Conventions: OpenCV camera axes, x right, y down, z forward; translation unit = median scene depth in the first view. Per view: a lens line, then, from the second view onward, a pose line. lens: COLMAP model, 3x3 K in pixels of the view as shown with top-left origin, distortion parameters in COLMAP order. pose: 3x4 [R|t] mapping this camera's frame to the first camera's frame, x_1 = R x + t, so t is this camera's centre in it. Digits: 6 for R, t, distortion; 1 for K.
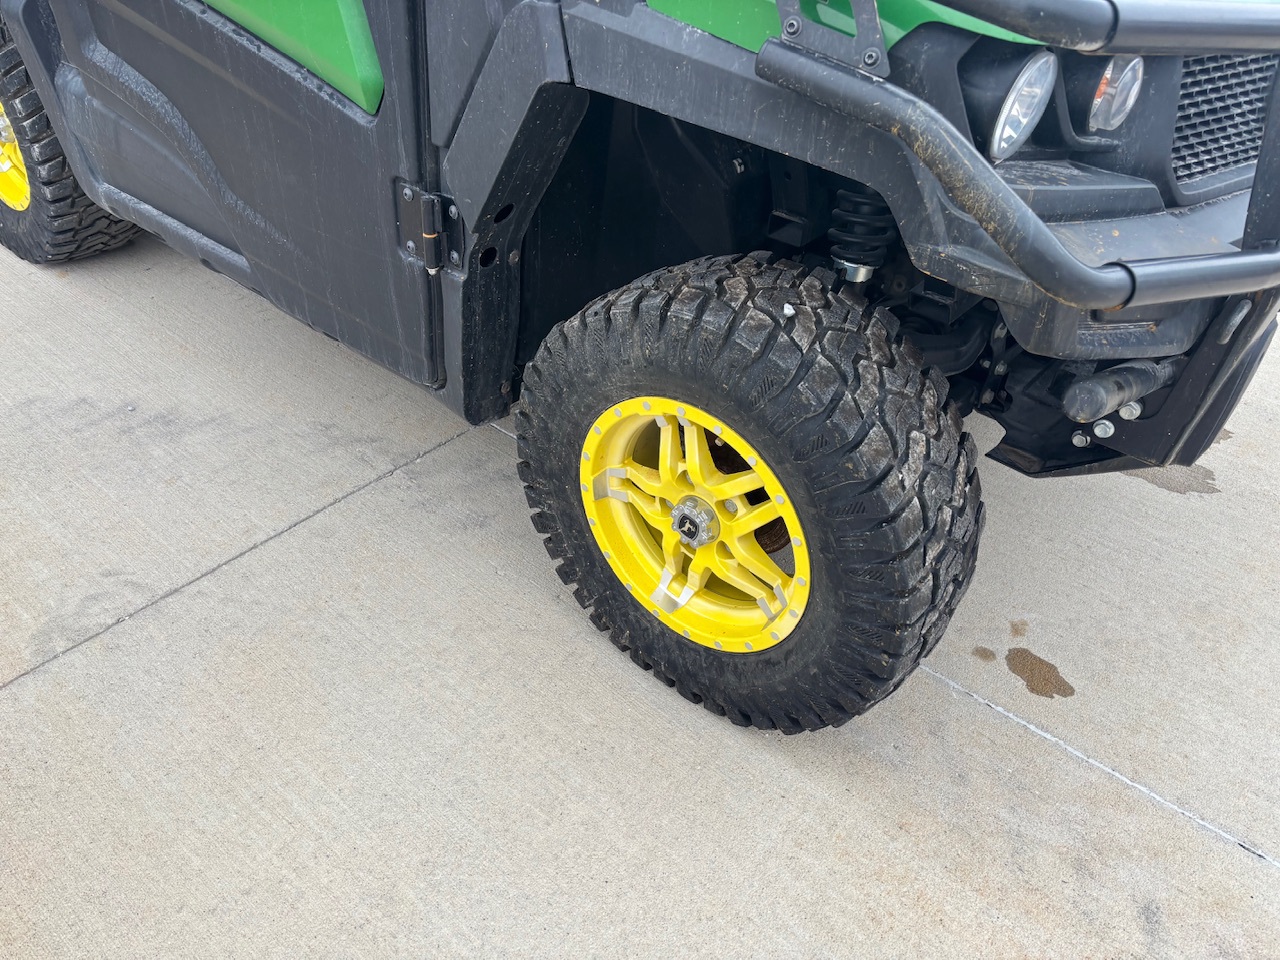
lens RADIAL K [[971.5, 0, 631.5], [0, 971.5, 485.3], [0, 0, 1]] dist [0.059898, -0.081098]
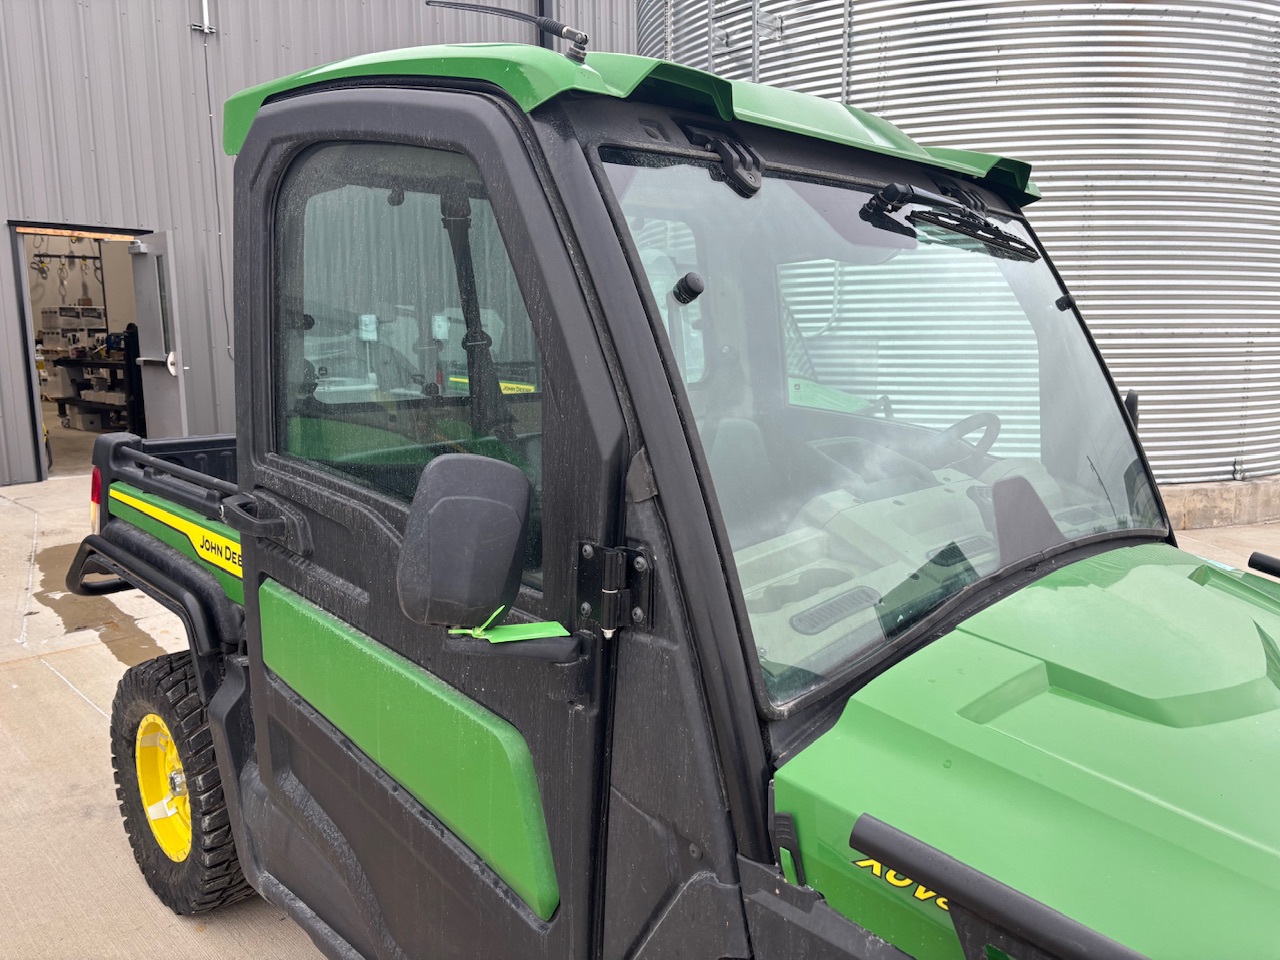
lens RADIAL K [[980.0, 0, 629.0], [0, 980.0, 483.7], [0, 0, 1]] dist [0.051189, -0.064245]
pose [[0.995210, -0.022551, -0.095122, -0.063360], [-0.024039, 0.886701, -0.461717, -0.296970], [0.094757, 0.461792, 0.881912, -0.123063]]
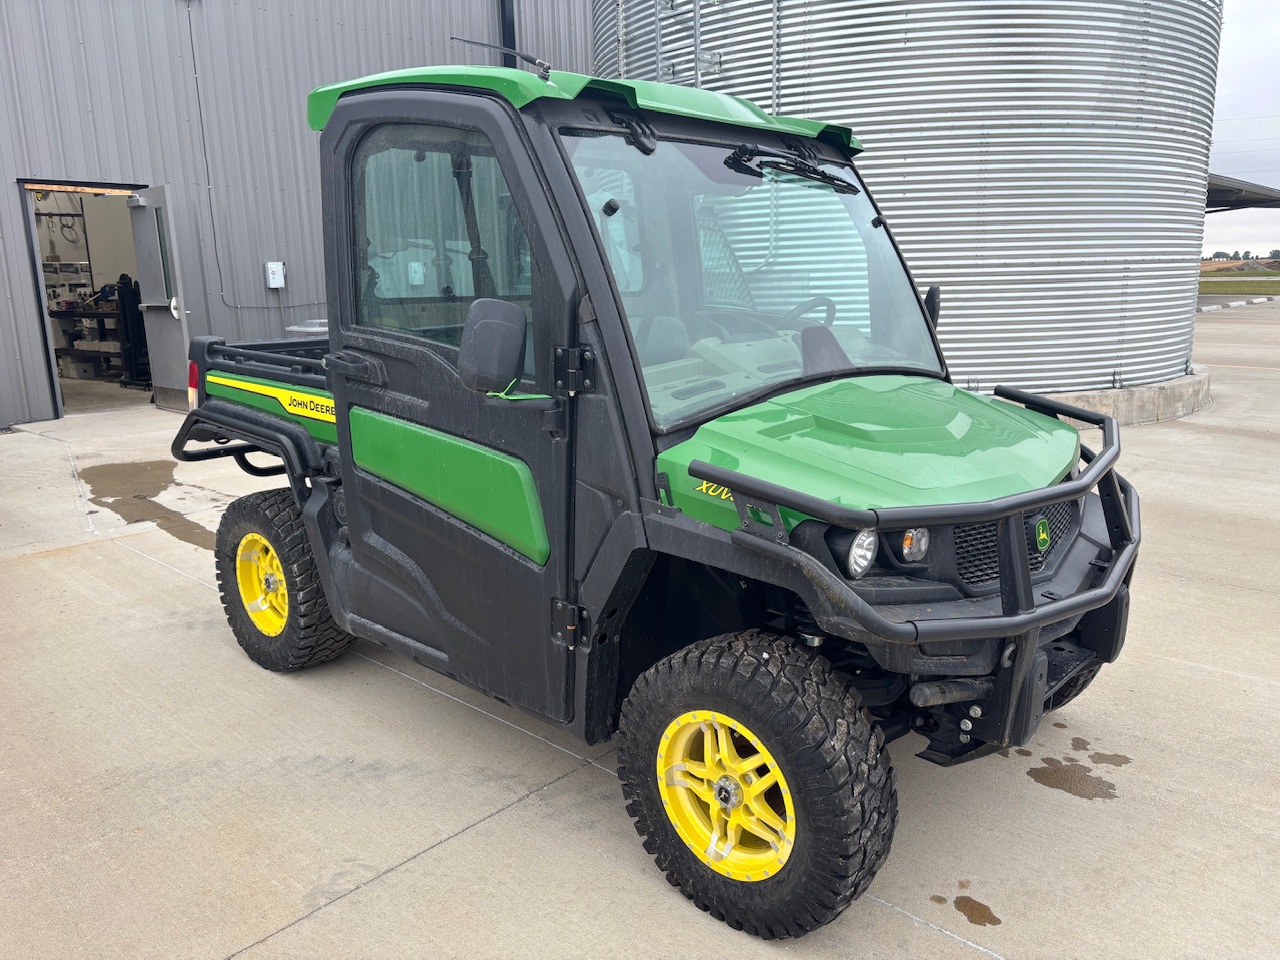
lens RADIAL K [[971.2, 0, 640.0], [0, 971.2, 480.0], [0, 0, 1]] dist [0.050134, -0.056465]
pose [[0.997409, -0.045441, -0.055779, 0.032656], [0.017833, 0.907251, -0.420212, 0.245540], [0.069700, 0.418129, 0.905710, -0.708993]]
